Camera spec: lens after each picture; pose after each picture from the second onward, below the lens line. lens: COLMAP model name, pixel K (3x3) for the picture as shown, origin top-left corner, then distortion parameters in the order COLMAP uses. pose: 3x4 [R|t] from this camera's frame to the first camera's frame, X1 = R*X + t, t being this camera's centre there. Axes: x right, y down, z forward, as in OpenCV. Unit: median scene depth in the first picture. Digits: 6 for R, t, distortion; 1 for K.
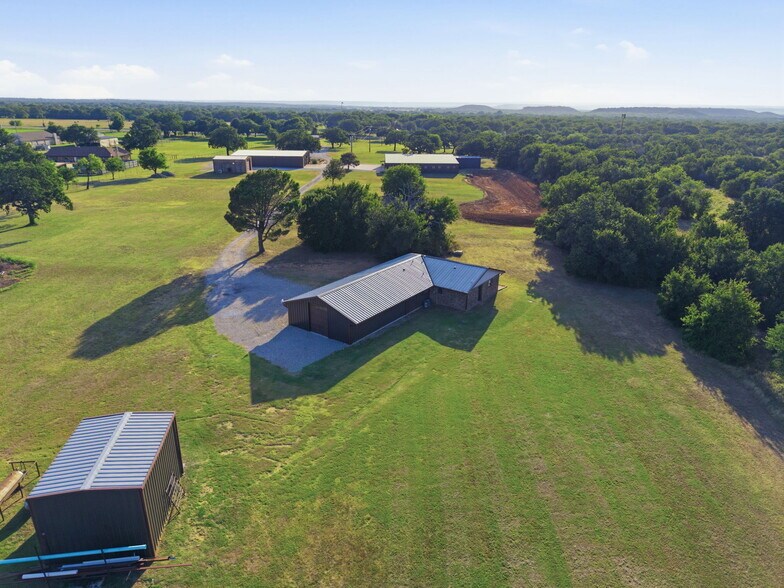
lens RADIAL K [[523.7, 0, 394.3], [0, 523.7, 298.0], [0, 0, 1]] dist [0.034056, -0.034738]
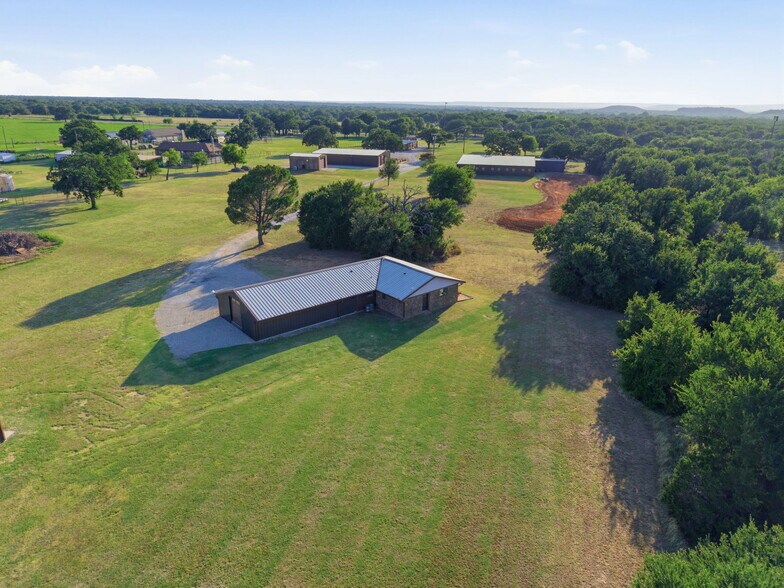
lens RADIAL K [[523.7, 0, 394.3], [0, 523.7, 298.0], [0, 0, 1]] dist [0.034056, -0.034738]
pose [[0.968972, 0.086448, -0.231560, 0.238589], [-0.086795, 0.996188, 0.008708, -0.014453], [0.231430, 0.011660, 0.972782, 0.051376]]
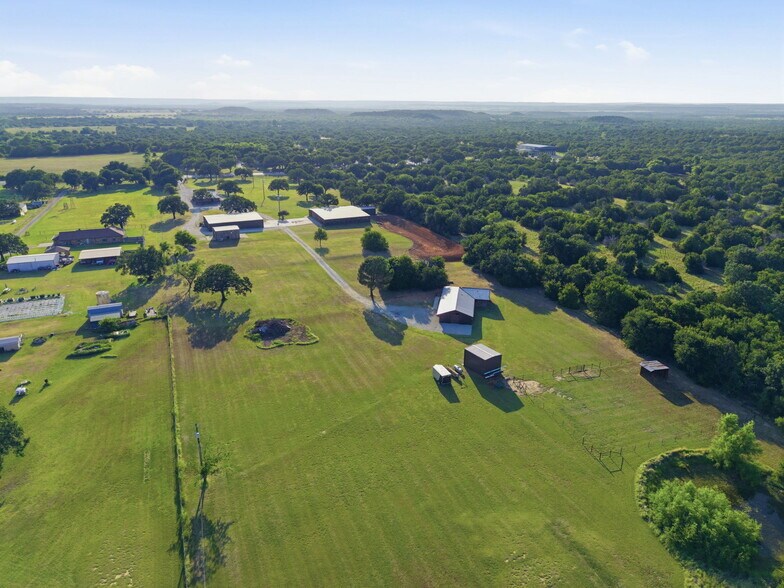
lens RADIAL K [[523.7, 0, 394.3], [0, 523.7, 298.0], [0, 0, 1]] dist [0.034056, -0.034738]
pose [[0.904529, -0.154064, 0.397607, -0.919166], [0.151359, 0.987733, 0.038394, -0.133465], [-0.398645, 0.025453, 0.916752, -0.847330]]
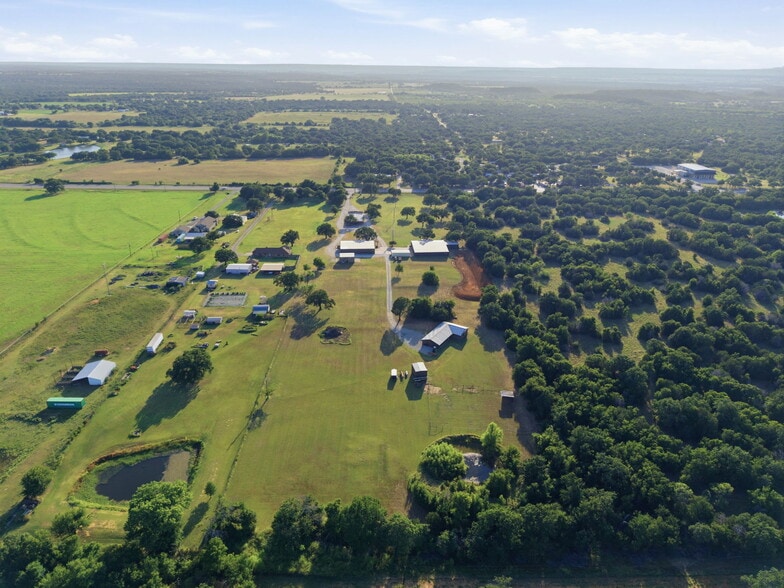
lens RADIAL K [[523.7, 0, 394.3], [0, 523.7, 298.0], [0, 0, 1]] dist [0.034056, -0.034738]
pose [[0.998236, -0.026937, 0.052906, -0.430163], [0.023738, 0.997905, 0.060191, -0.410485], [-0.054416, -0.058829, 0.996784, -2.250665]]
